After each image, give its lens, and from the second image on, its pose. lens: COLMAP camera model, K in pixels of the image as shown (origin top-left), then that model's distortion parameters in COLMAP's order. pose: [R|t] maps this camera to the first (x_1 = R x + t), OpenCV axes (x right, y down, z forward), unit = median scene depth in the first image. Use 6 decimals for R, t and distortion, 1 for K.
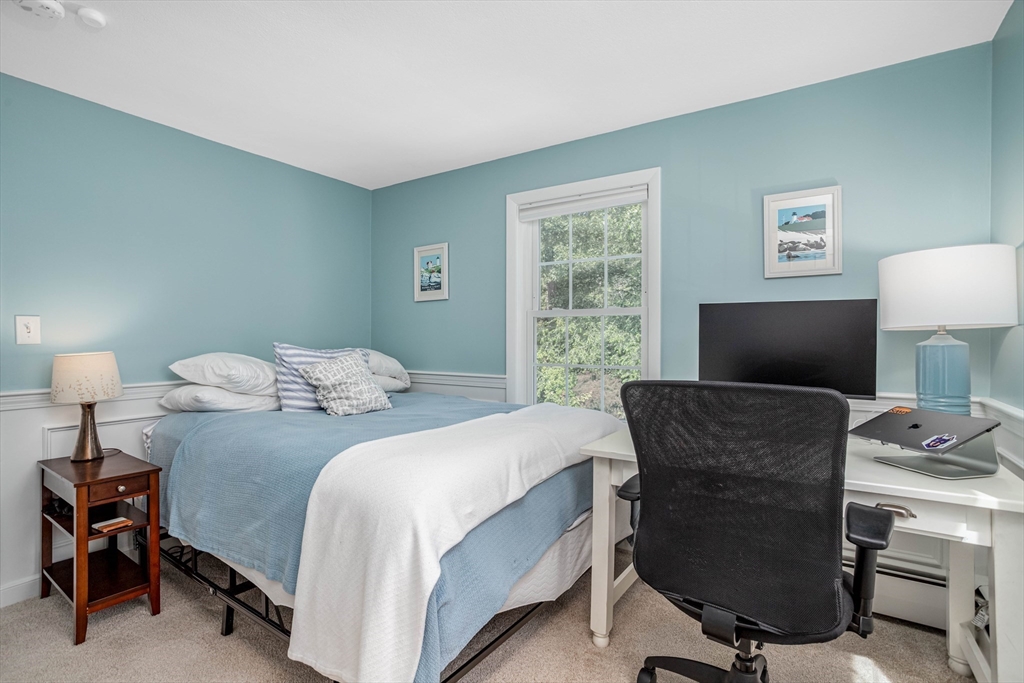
lens RADIAL K [[494.8, 0, 504.5], [0, 494.8, 342.7], [0, 0, 1]] dist [-0.041631, 0.020006]
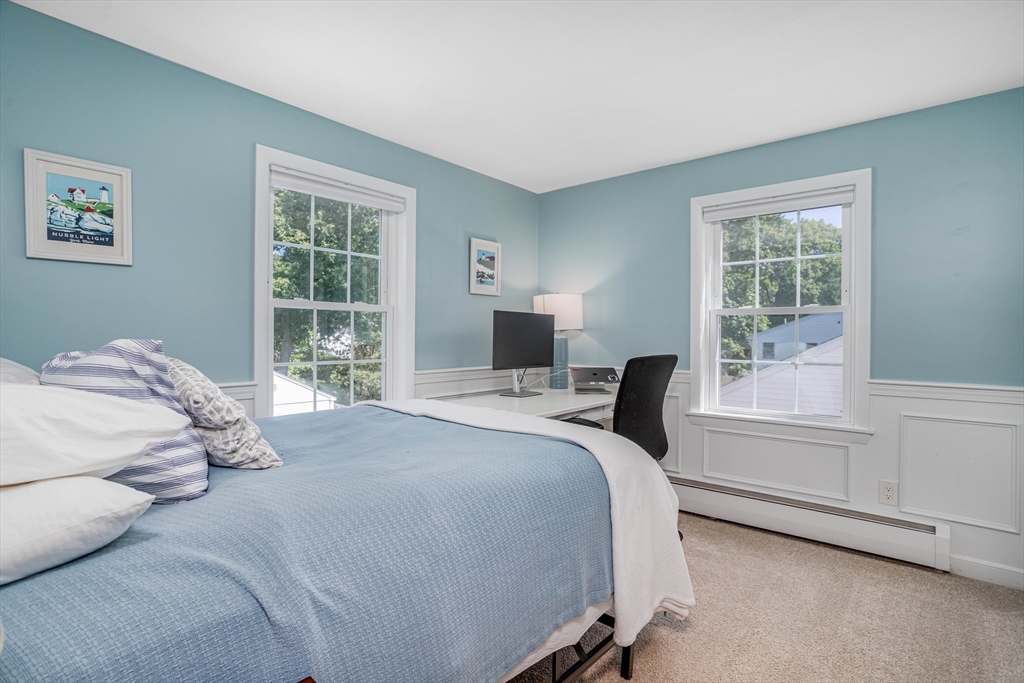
lens RADIAL K [[494.8, 0, 504.6], [0, 494.8, 338.4], [0, 0, 1]] dist [-0.041631, 0.020006]
pose [[0.134107, -0.005498, 0.990952, -0.689257], [0.000722, 0.999985, 0.005450, -0.003306], [-0.990967, -0.000016, 0.134109, 0.519341]]
